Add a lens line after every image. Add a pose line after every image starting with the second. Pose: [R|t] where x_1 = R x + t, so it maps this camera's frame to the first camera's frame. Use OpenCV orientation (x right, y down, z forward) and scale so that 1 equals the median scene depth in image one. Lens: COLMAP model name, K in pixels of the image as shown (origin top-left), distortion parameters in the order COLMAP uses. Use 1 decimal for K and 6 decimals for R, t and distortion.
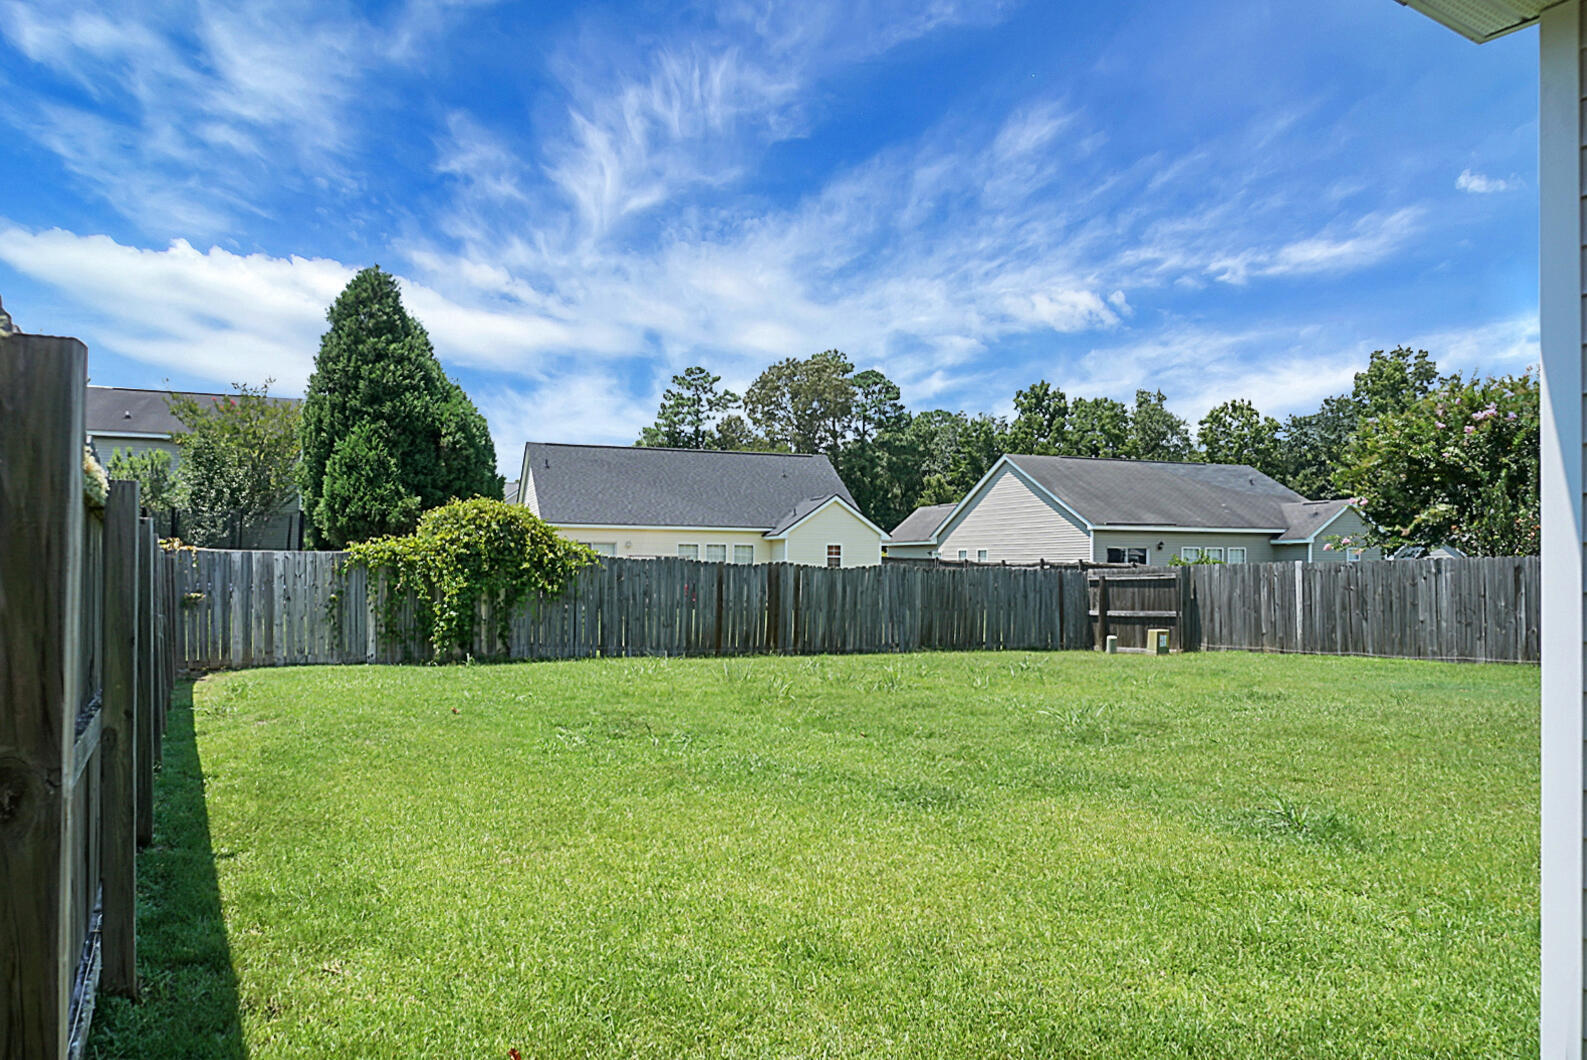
lens RADIAL K [[1079.2, 0, 801.2], [0, 1079.2, 527.8], [0, 0, 1]] dist [-0.002034, 0.001425]
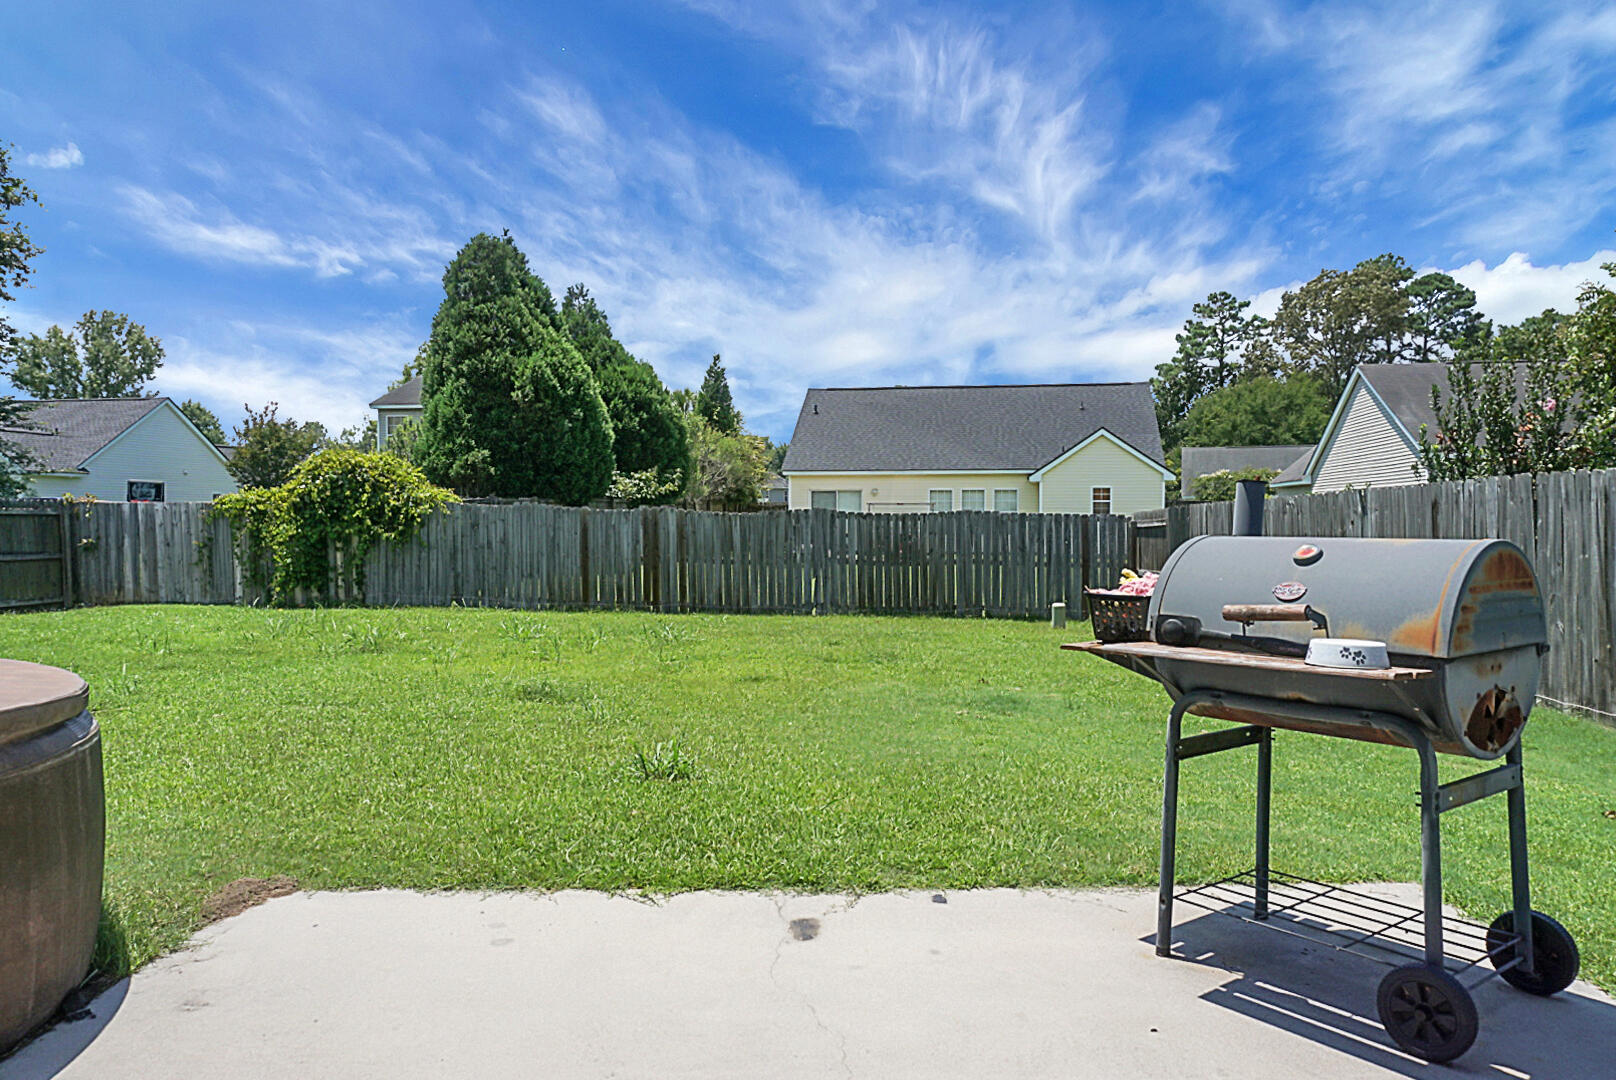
lens RADIAL K [[1099.0, 0, 808.3], [0, 1099.0, 531.7], [0, 0, 1]] dist [-0.002034, 0.001425]
pose [[0.867302, 0.000817, -0.497781, 0.439662], [0.024042, 0.998763, 0.043528, 0.012068], [0.497201, -0.049719, 0.866210, 0.221980]]
